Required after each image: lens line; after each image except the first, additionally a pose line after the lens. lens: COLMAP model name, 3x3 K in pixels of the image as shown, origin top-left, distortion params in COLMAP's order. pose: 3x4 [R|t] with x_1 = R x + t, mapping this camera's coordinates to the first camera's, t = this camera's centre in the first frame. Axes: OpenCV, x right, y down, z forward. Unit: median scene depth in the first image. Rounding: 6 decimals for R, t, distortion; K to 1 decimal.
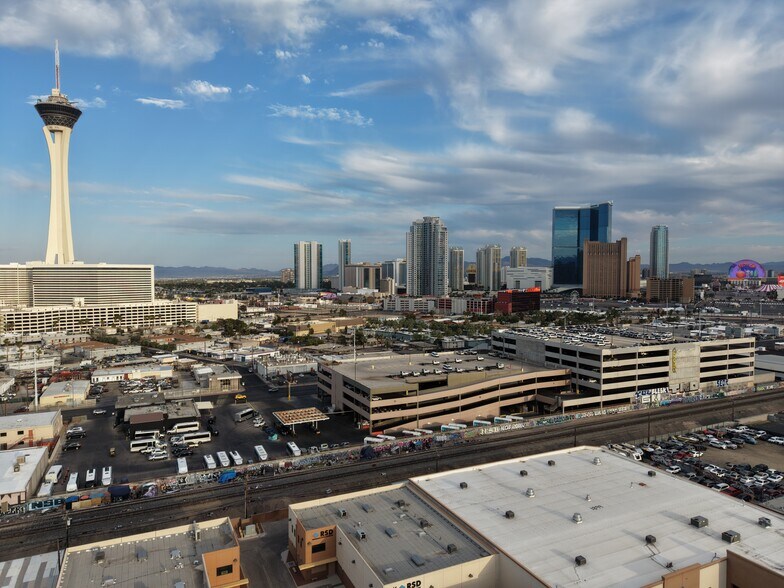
lens RADIAL K [[518.6, 0, 394.6], [0, 518.6, 323.4], [0, 0, 1]] dist [0.026644, -0.019220]
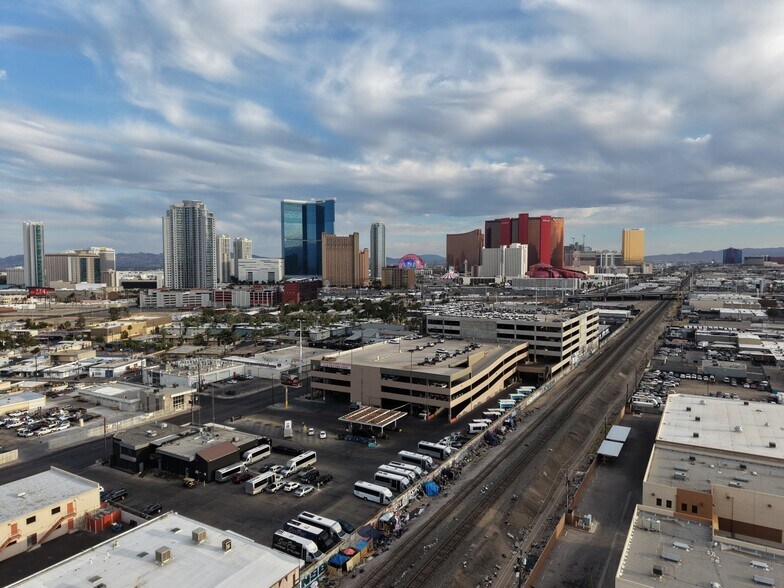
lens RADIAL K [[515.0, 0, 394.0], [0, 515.0, 330.2], [0, 0, 1]] dist [0.036310, -0.021664]
pose [[0.837444, -0.073192, 0.541600, -0.429923], [0.057764, 0.997295, 0.045457, -0.006148], [-0.543462, -0.006782, 0.839407, 0.162927]]
